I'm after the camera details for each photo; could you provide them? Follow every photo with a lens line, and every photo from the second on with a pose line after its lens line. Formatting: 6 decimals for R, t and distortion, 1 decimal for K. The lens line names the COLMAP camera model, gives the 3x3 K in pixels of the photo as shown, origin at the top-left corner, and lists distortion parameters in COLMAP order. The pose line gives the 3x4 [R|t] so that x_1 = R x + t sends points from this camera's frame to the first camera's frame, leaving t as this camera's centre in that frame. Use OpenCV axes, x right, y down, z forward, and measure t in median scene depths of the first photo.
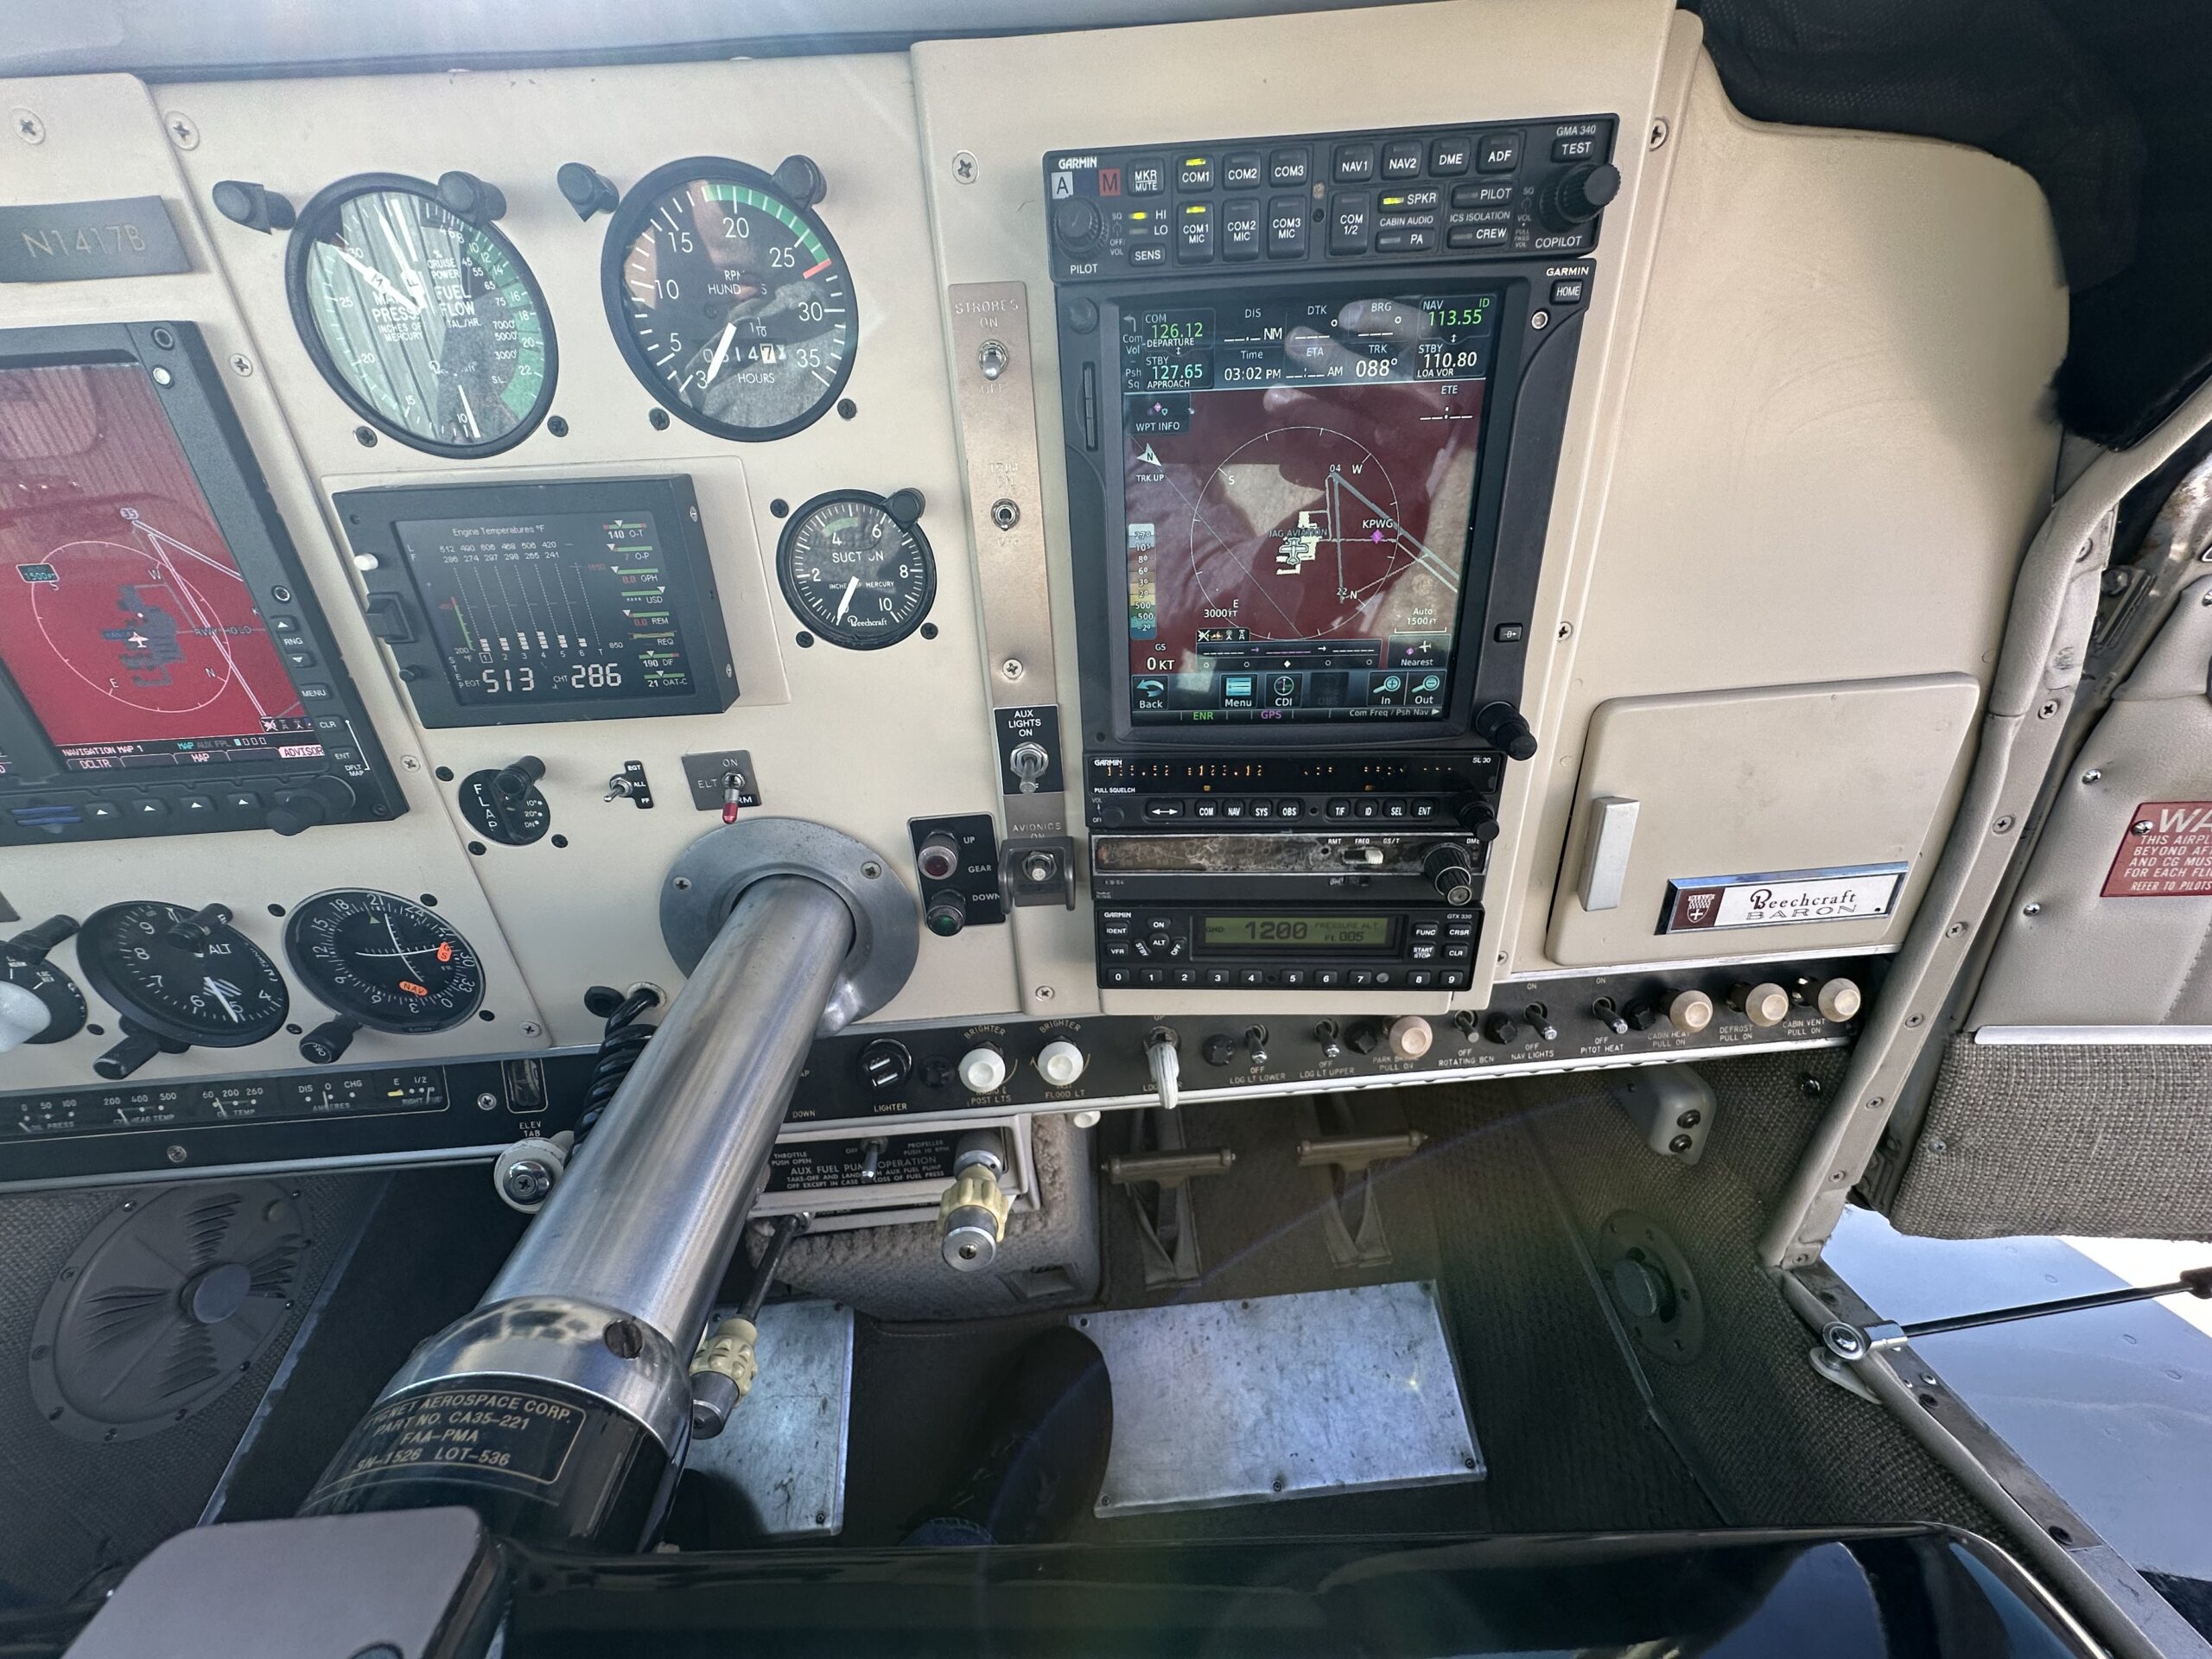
lens RADIAL K [[879.3, 0, 1095.7], [0, 879.3, 824.4], [0, 0, 1]] dist [-0.004381, 0.000852]
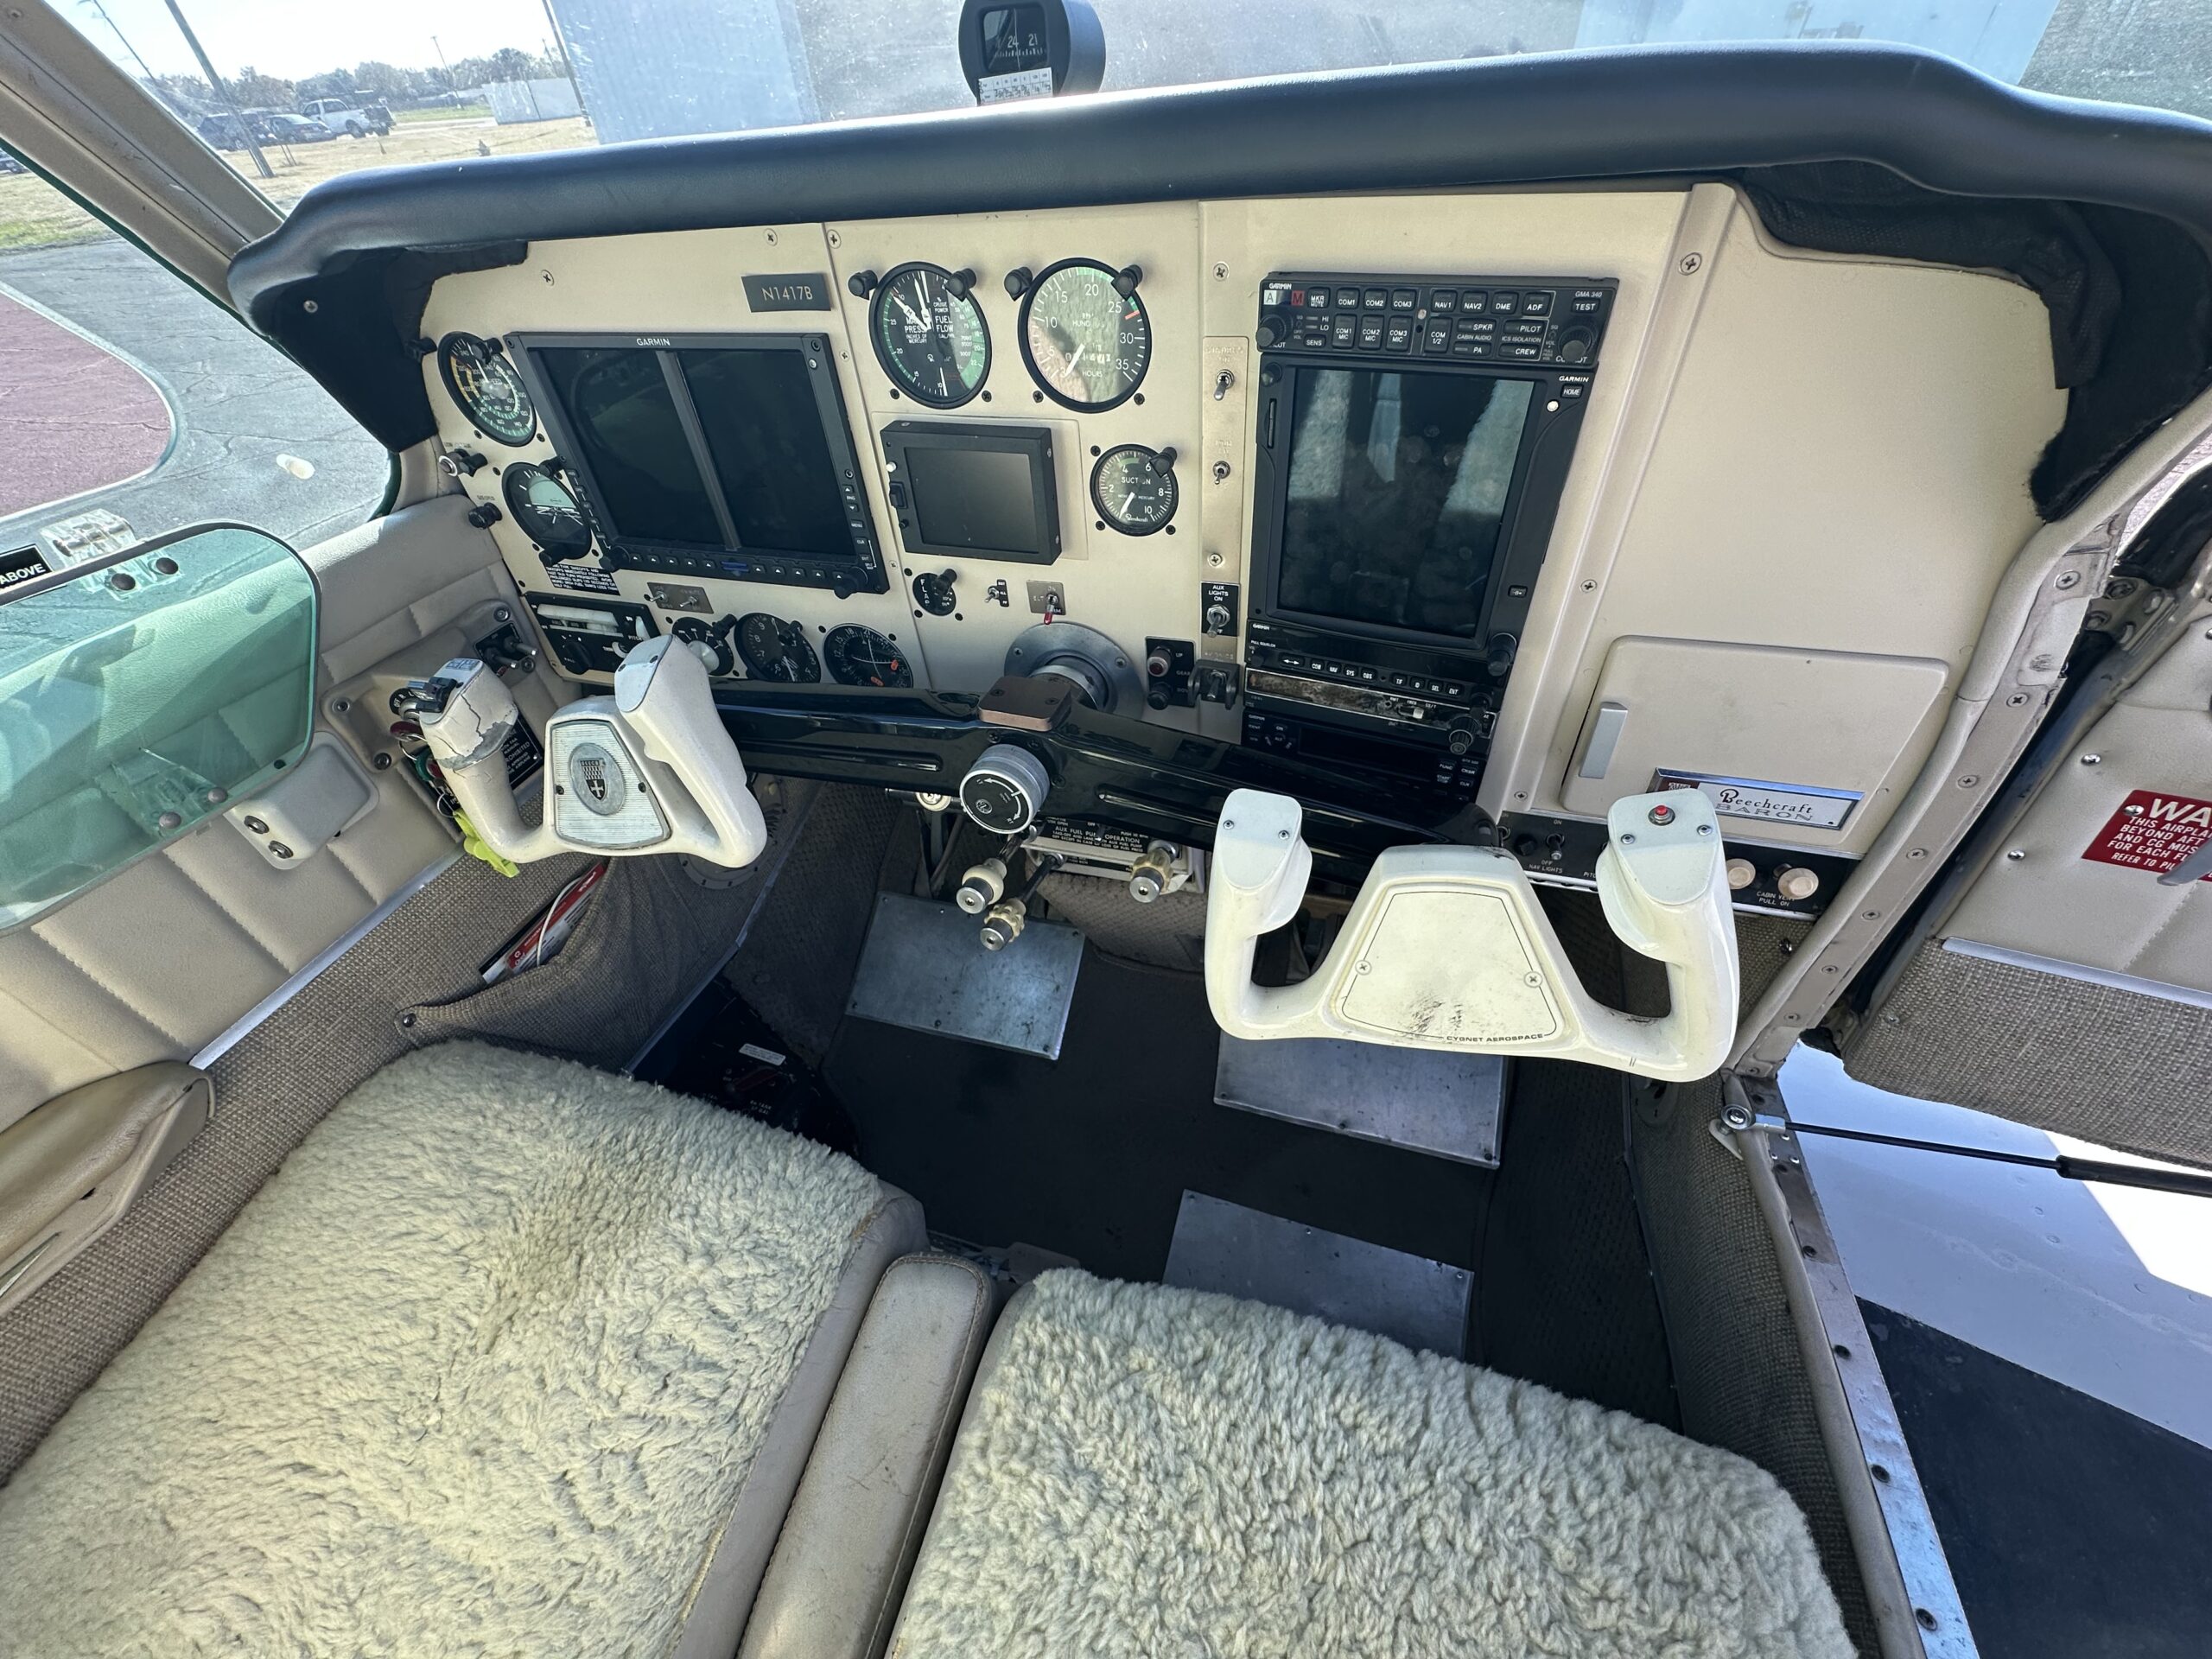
lens RADIAL K [[880.3, 0, 1099.7], [0, 880.3, 827.6], [0, 0, 1]] dist [-0.002569, 0.000467]
pose [[0.933180, 0.227904, -0.277910, 0.255591], [-0.141255, 0.943585, 0.299489, -0.153760], [0.330486, -0.240221, 0.912728, -0.648446]]
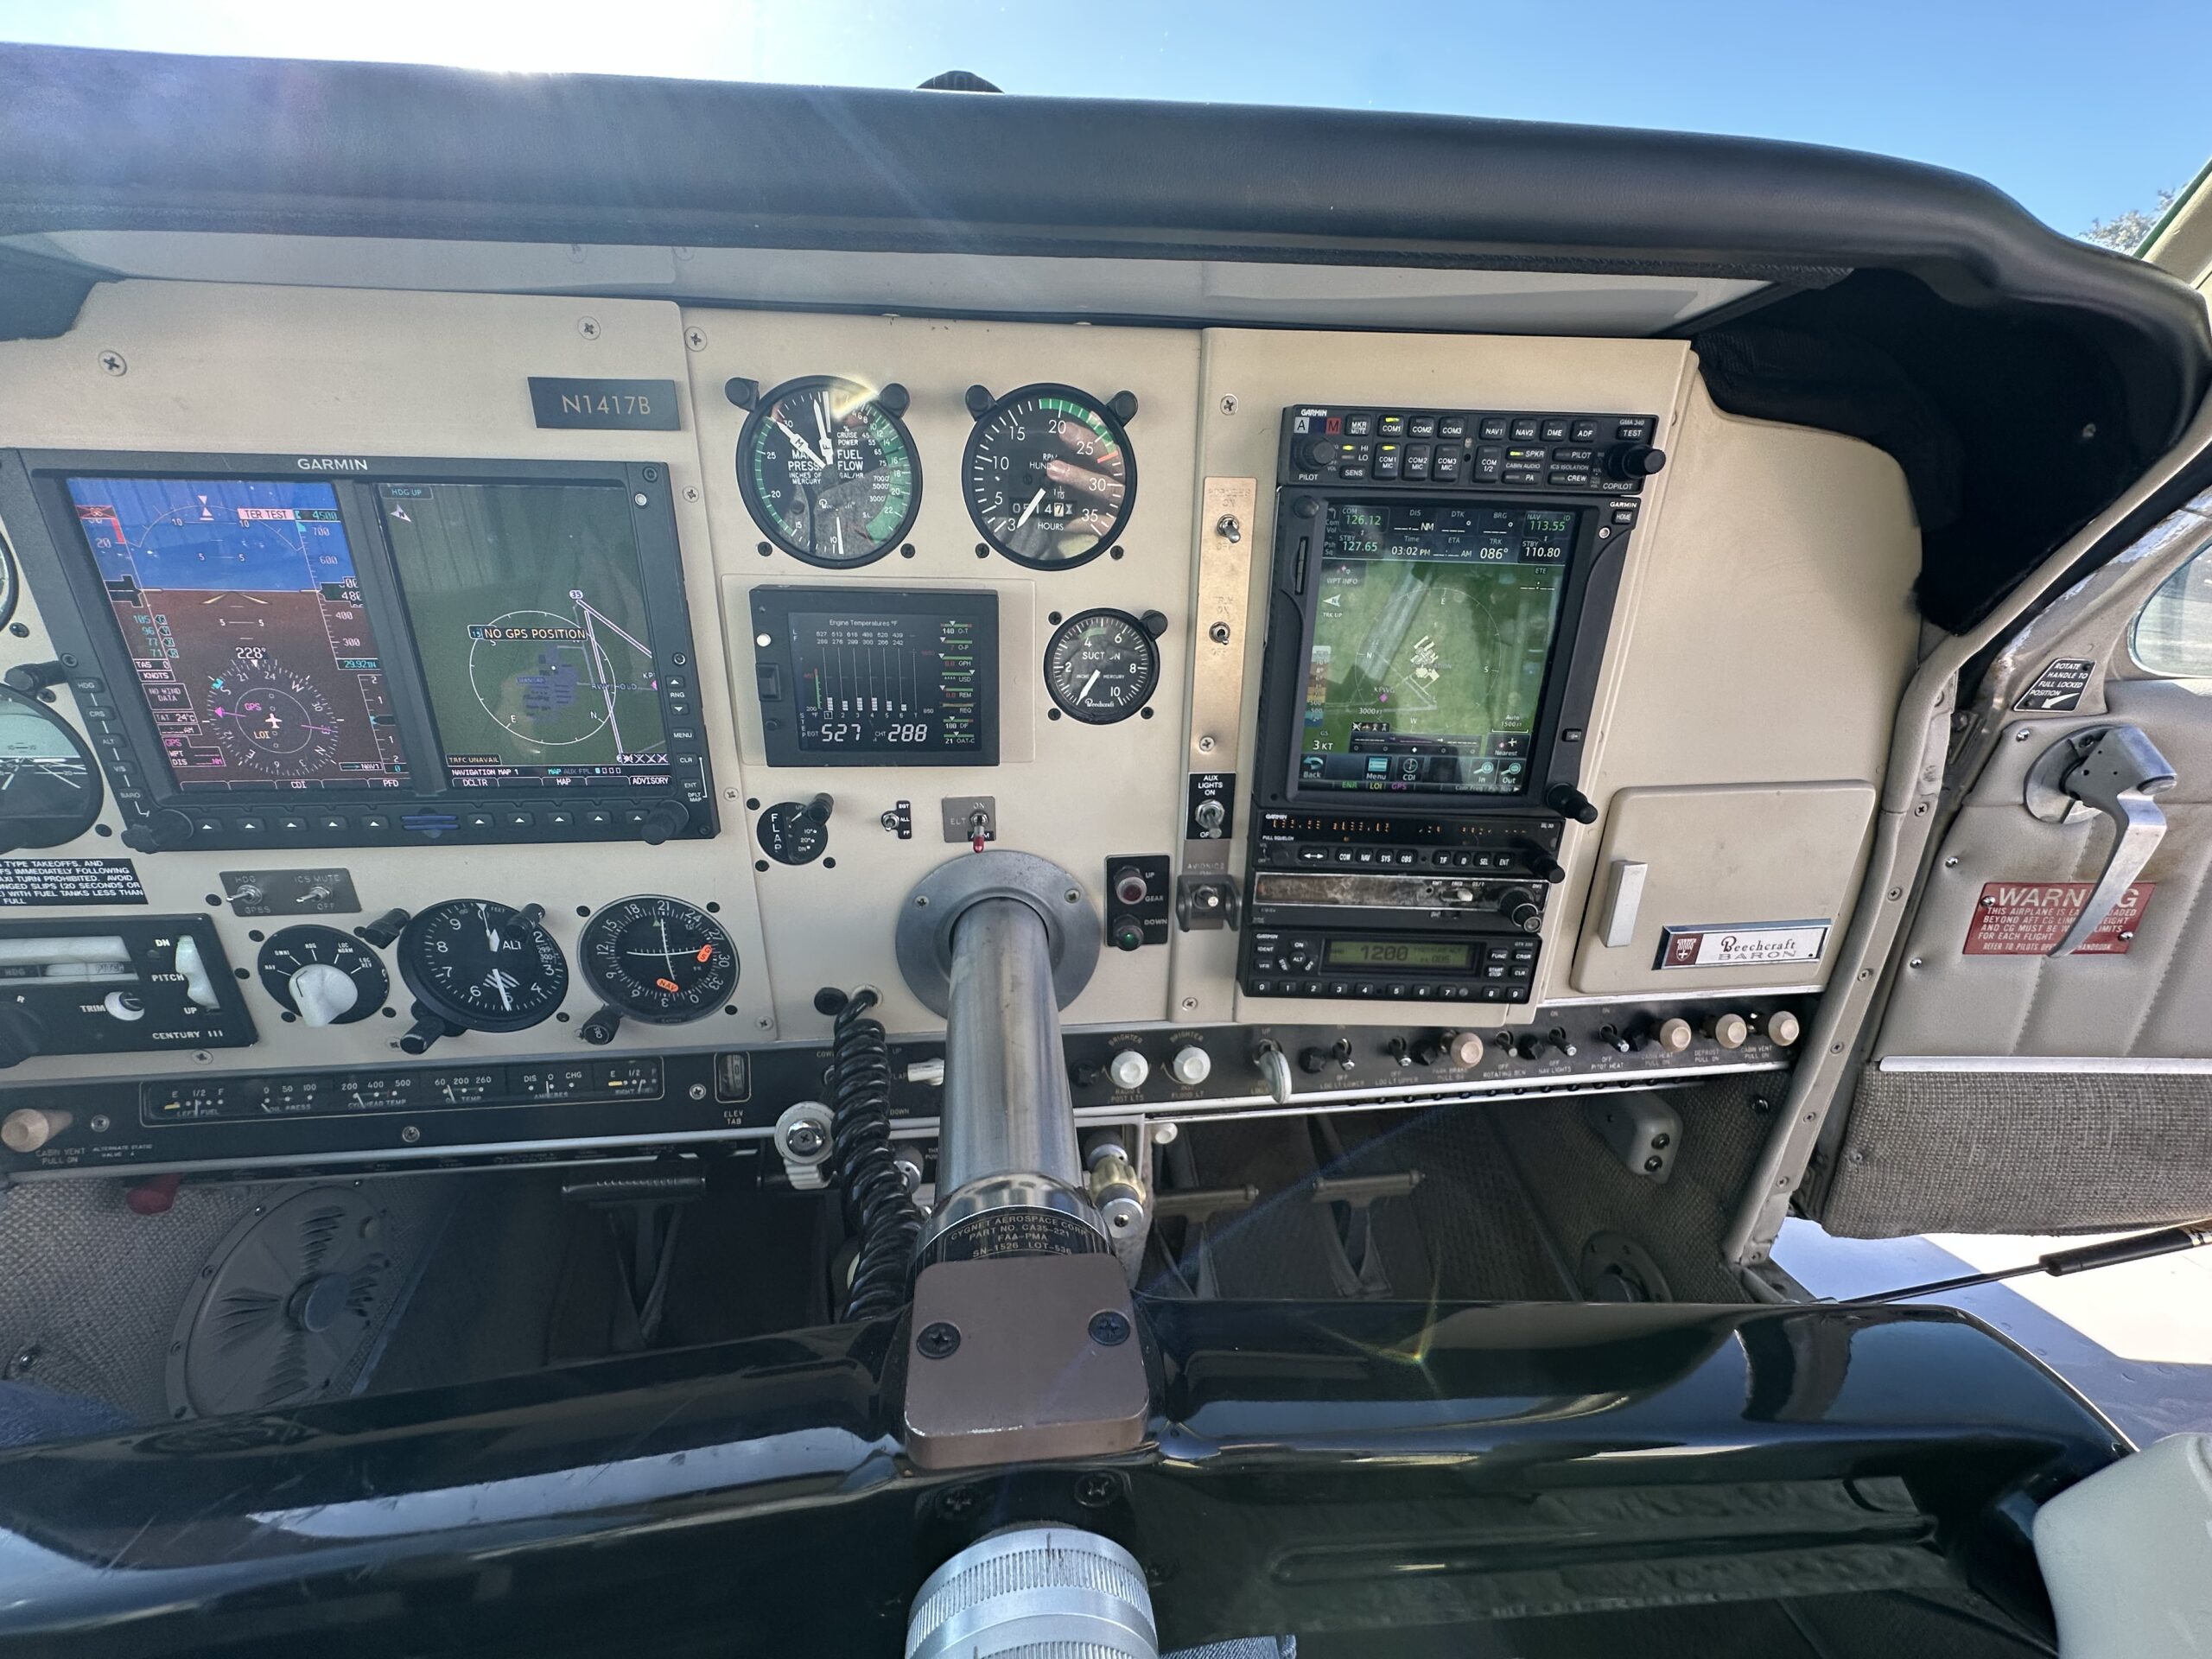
lens RADIAL K [[879.3, 0, 1095.7], [0, 879.3, 824.4], [0, 0, 1]] dist [-0.004381, 0.000852]
pose [[0.995792, 0.041600, 0.081660, -0.338027], [-0.033343, 0.994428, -0.100003, 0.076923], [-0.085366, 0.096860, 0.991630, -0.272371]]
